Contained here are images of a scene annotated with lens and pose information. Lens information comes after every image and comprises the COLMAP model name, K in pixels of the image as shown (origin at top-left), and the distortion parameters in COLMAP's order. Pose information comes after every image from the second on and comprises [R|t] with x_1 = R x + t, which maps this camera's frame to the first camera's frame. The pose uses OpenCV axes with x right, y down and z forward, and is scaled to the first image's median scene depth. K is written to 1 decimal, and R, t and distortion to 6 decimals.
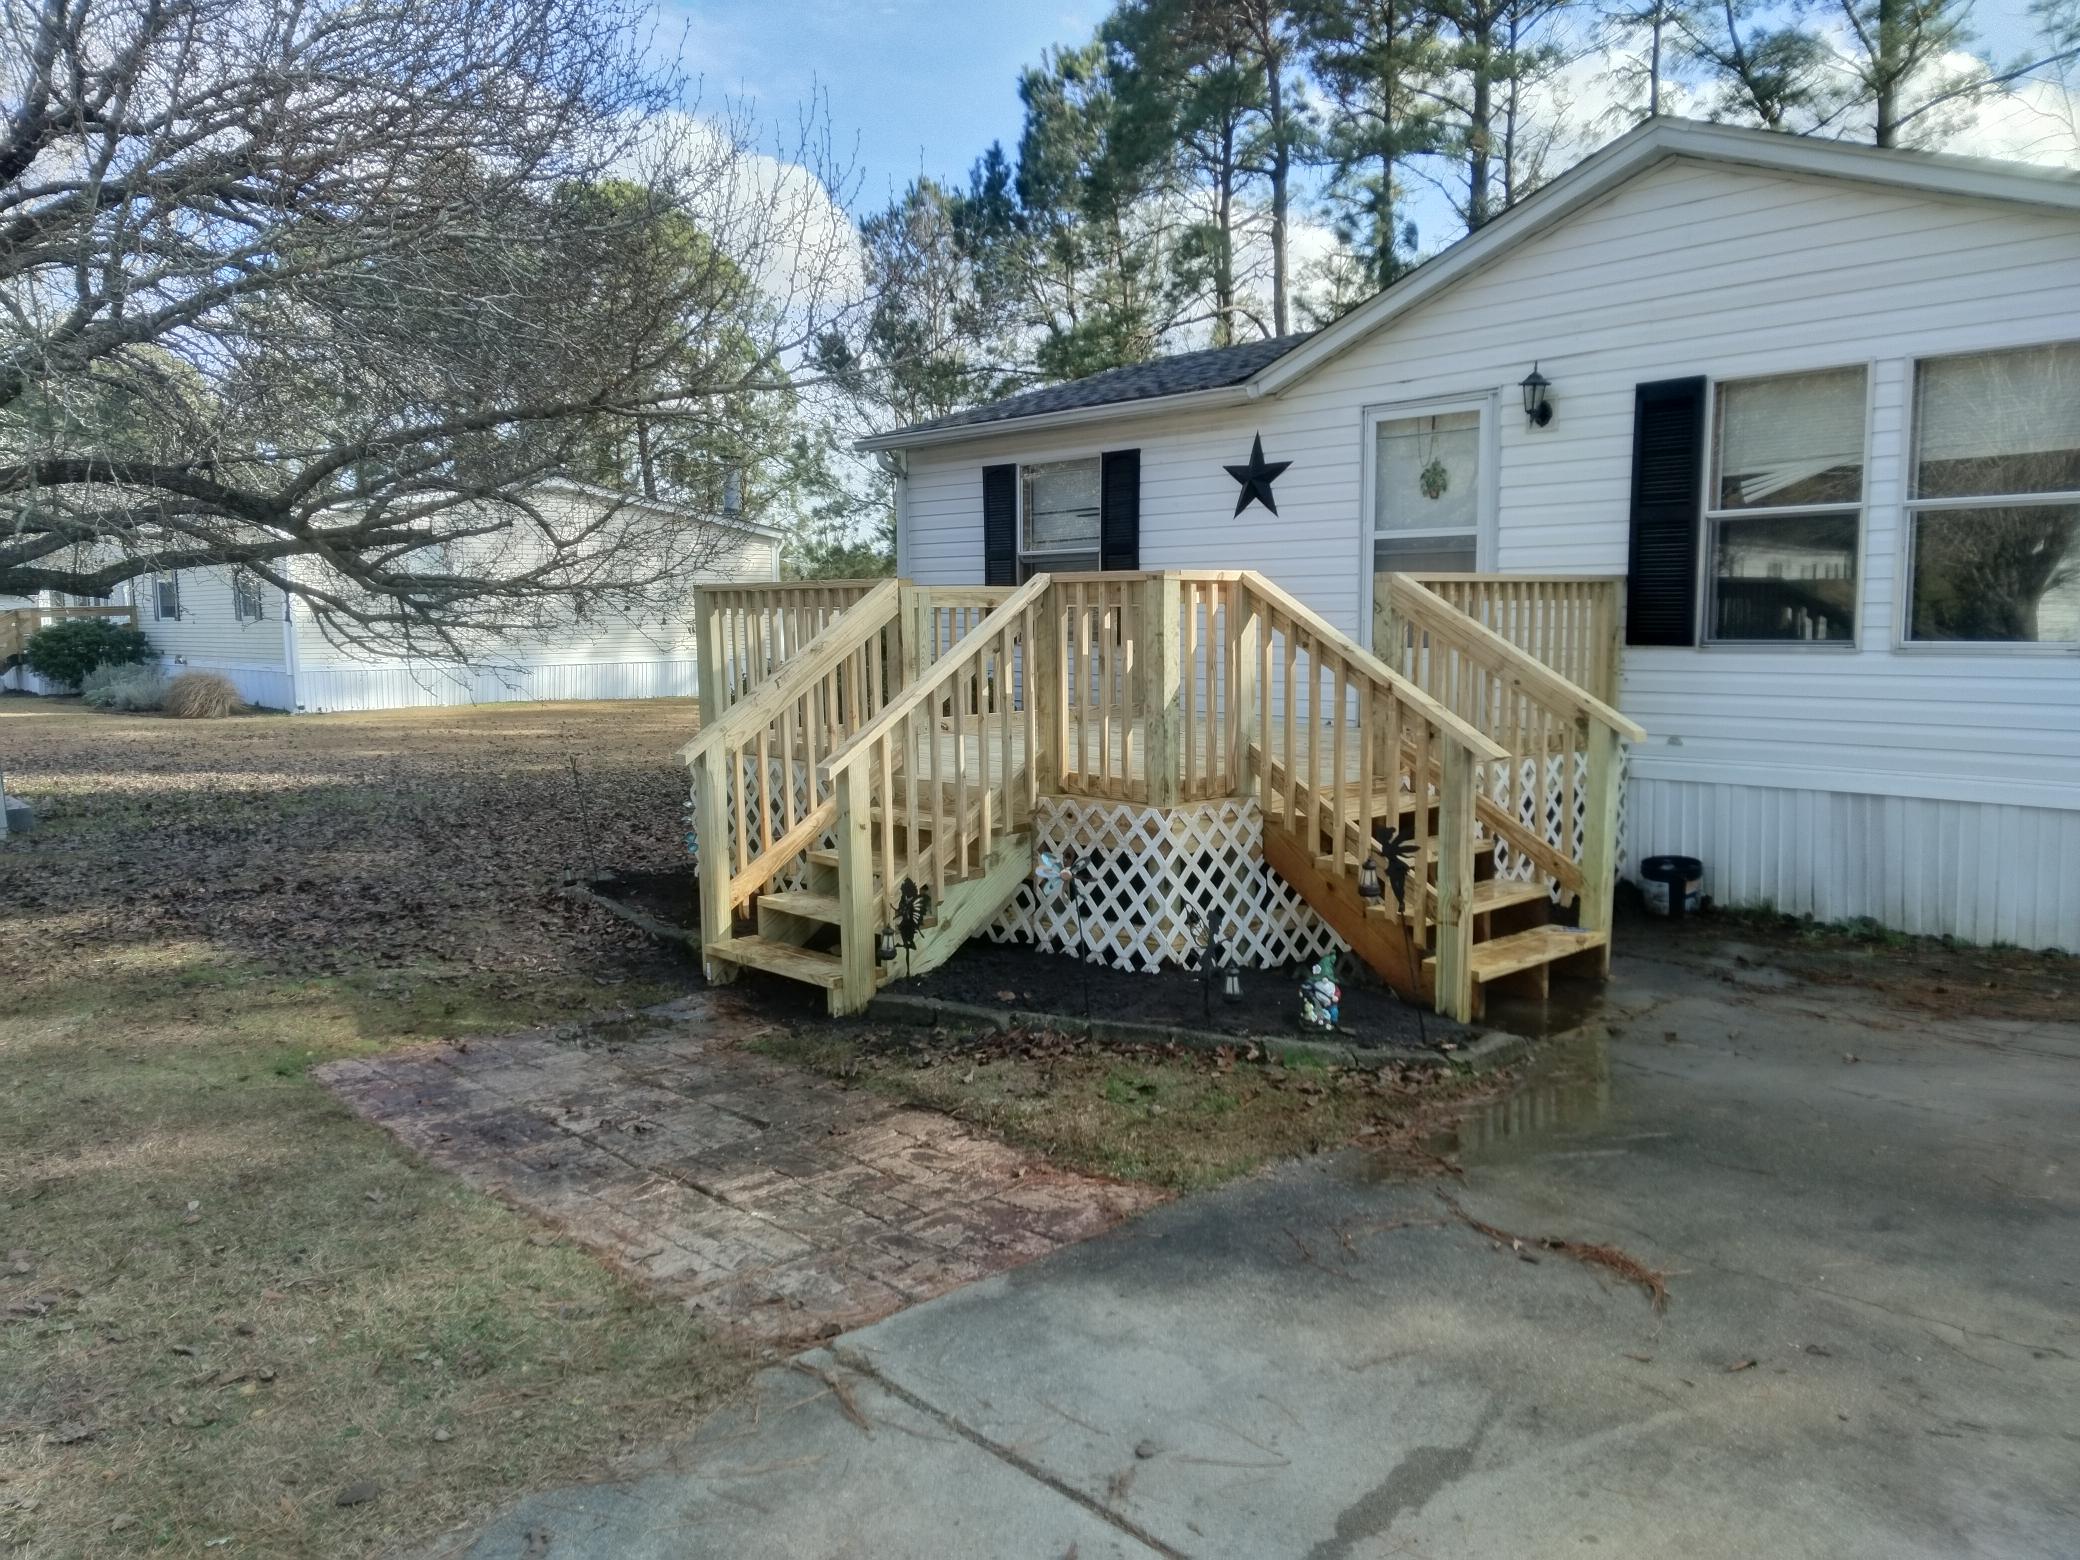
lens RADIAL K [[1529.1, 0, 1040.0], [0, 1529.1, 780.0], [0, 0, 1]] dist [0.003589, -0.001772]
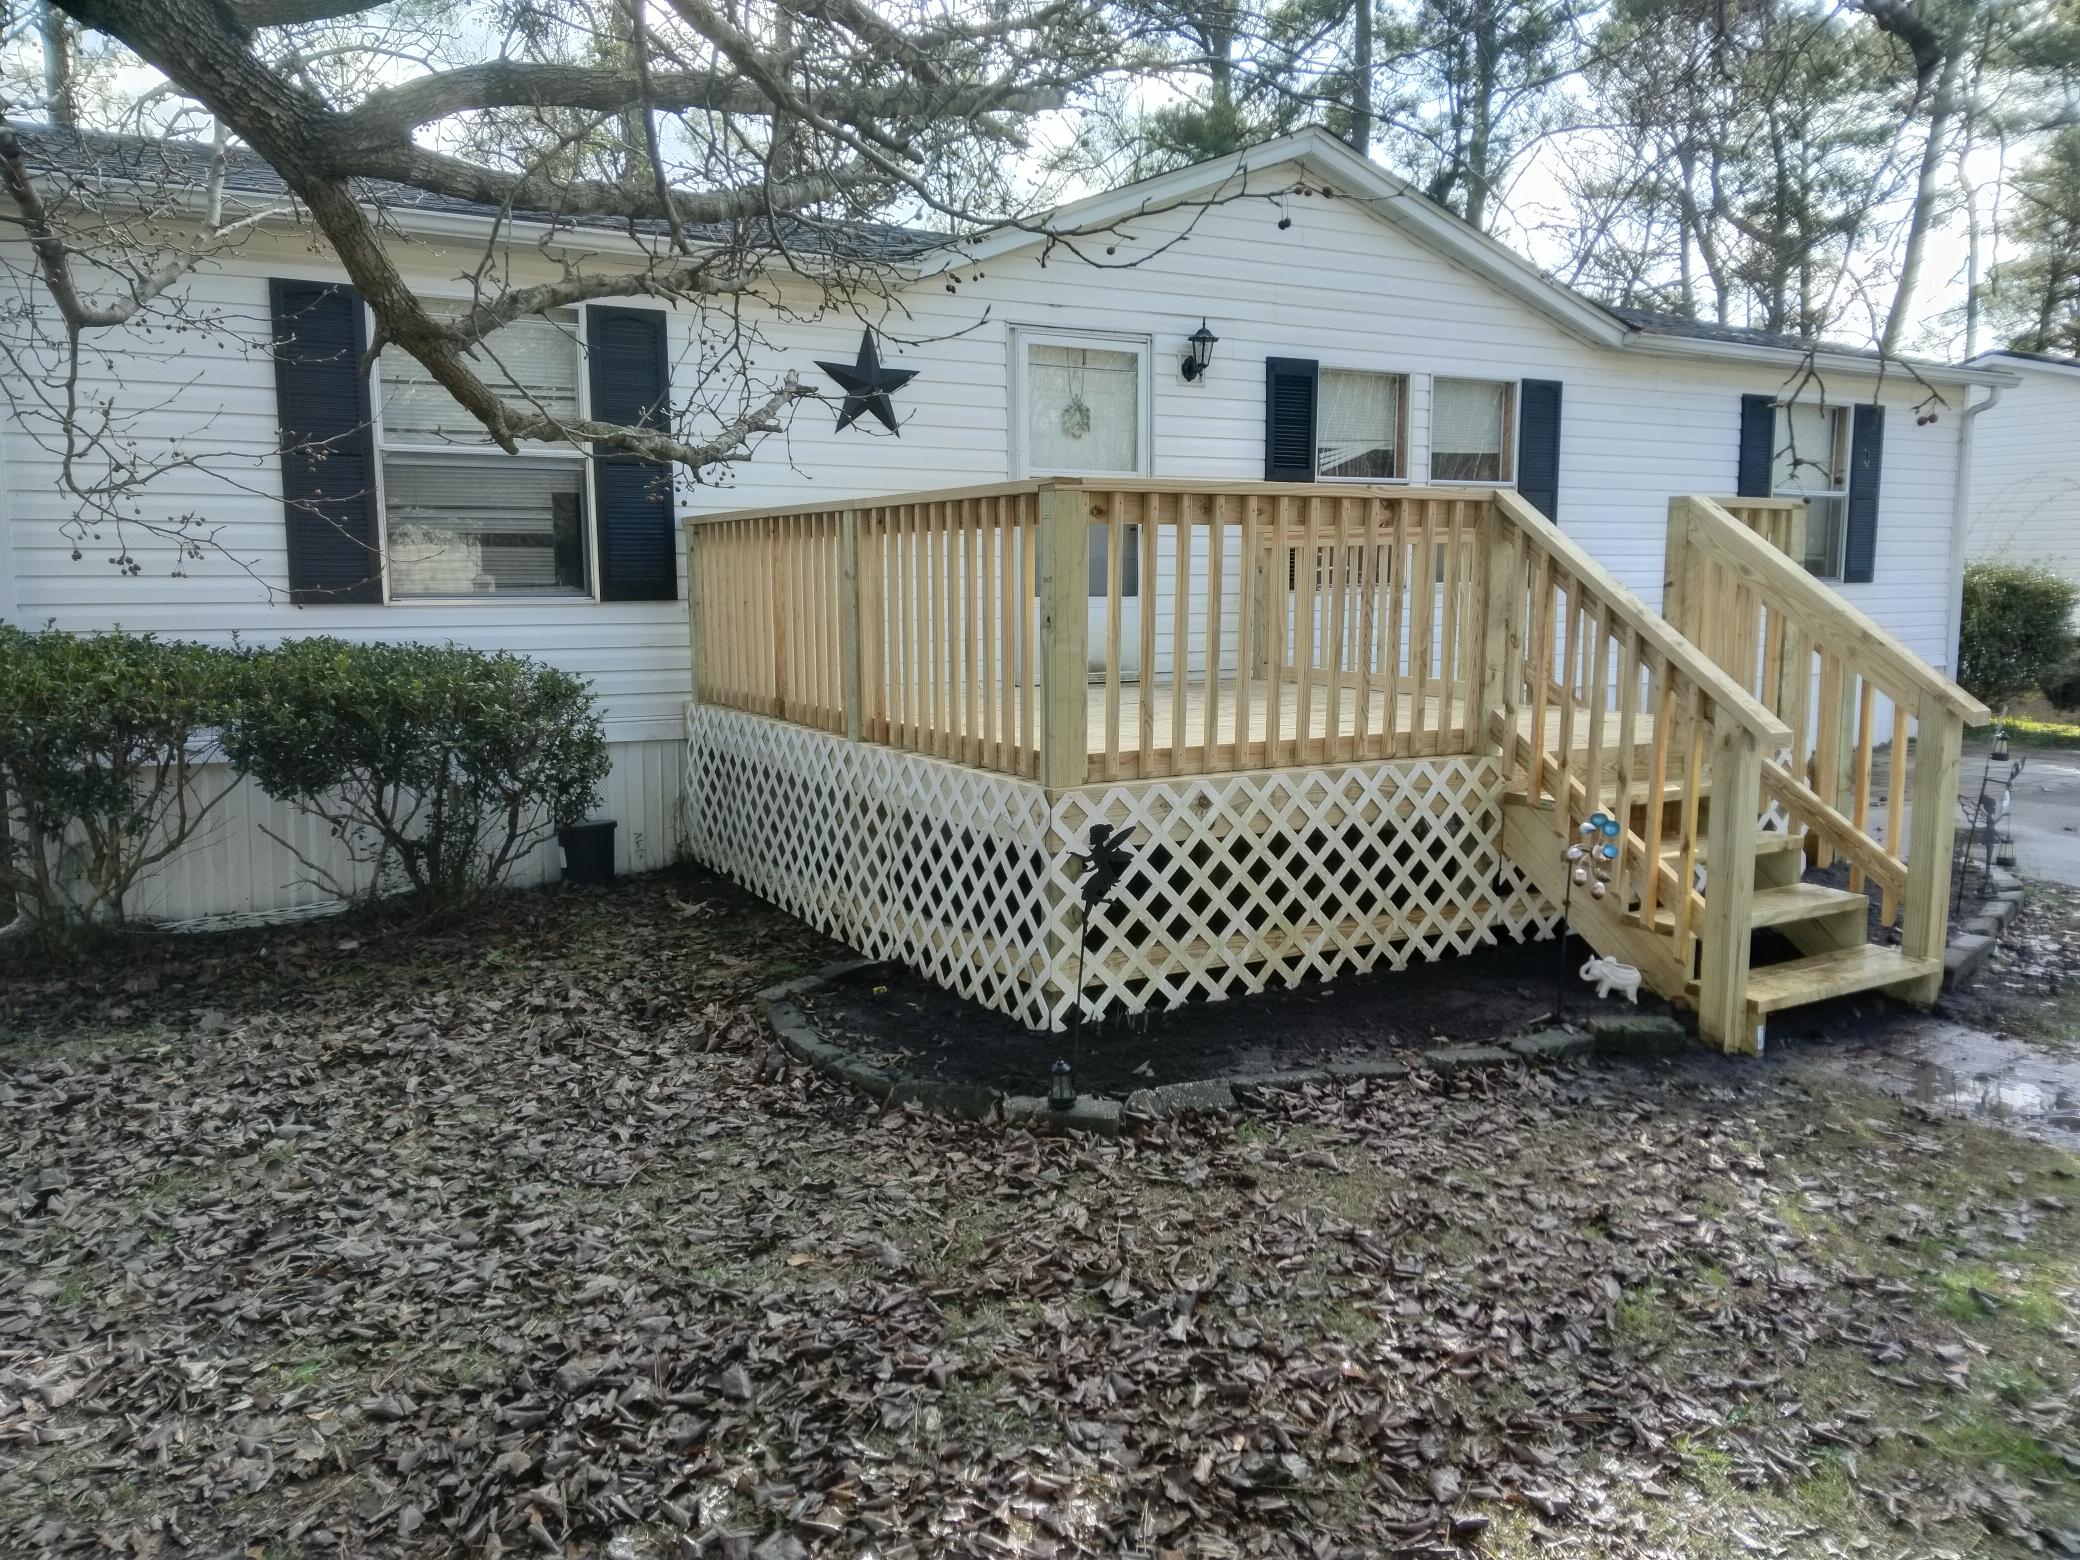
lens RADIAL K [[1529.1, 0, 1040.0], [0, 1529.1, 780.0], [0, 0, 1]] dist [0.003589, -0.001772]
pose [[0.270264, -0.125131, 0.954620, -0.776066], [0.091948, 0.990341, 0.103782, -0.084060], [-0.958386, 0.059727, 0.279159, 0.876342]]
